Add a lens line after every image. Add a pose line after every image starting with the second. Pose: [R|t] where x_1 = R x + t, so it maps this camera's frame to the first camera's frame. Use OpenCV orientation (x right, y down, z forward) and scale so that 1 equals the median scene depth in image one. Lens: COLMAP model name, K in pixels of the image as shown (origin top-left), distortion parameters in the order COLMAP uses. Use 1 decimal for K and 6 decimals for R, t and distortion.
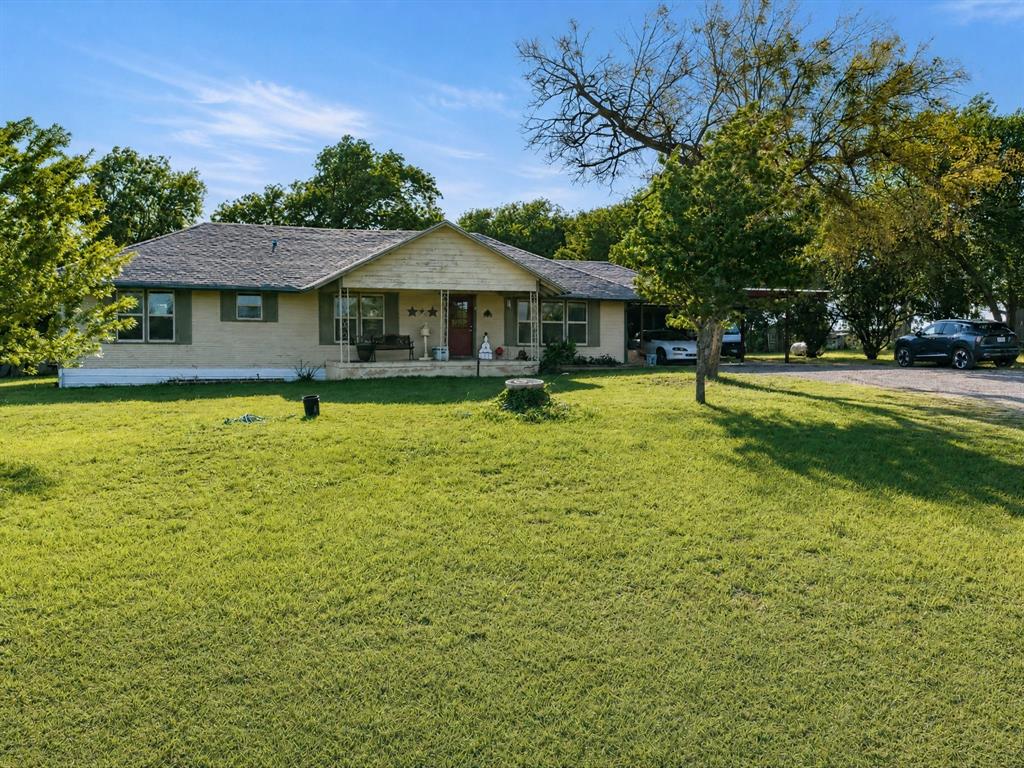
lens RADIAL K [[859.0, 0, 512.0], [0, 859.0, 384.0], [0, 0, 1]] dist [-0.049822, 0.004894]
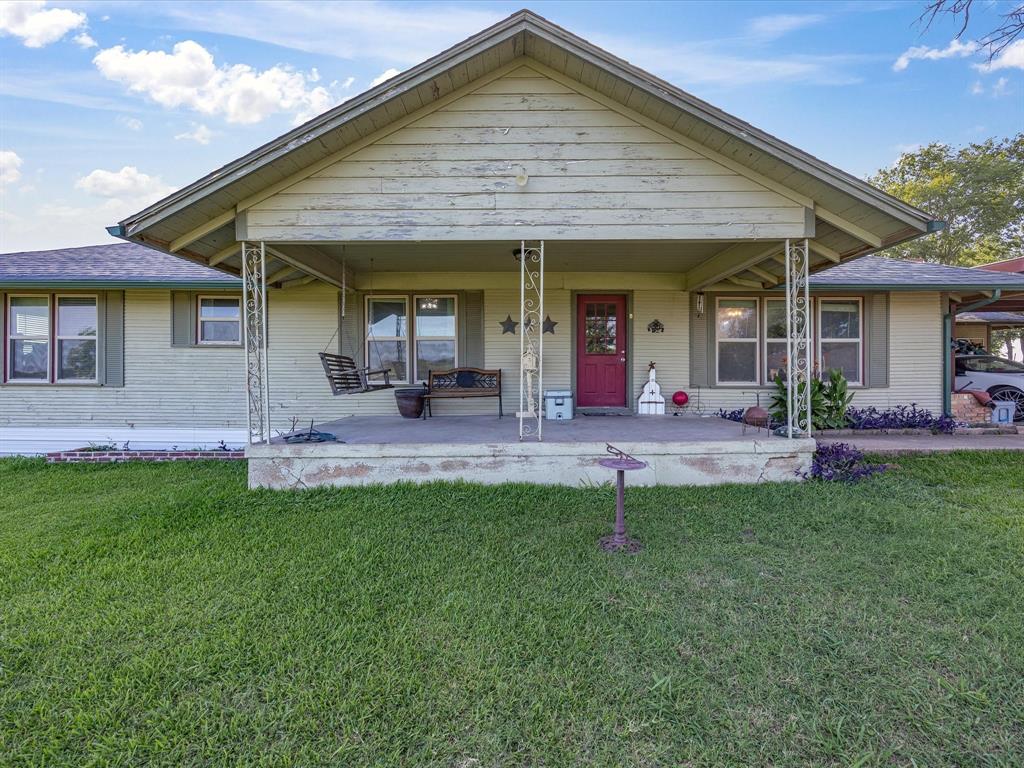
lens RADIAL K [[465.6, 0, 509.5], [0, 465.6, 371.3], [0, 0, 1]] dist [0.000421, 0.000254]
pose [[0.947357, -0.006815, -0.320107, -0.024771], [-0.009238, 0.998775, -0.048604, -0.044785], [0.320046, 0.049003, 0.946134, 0.791820]]
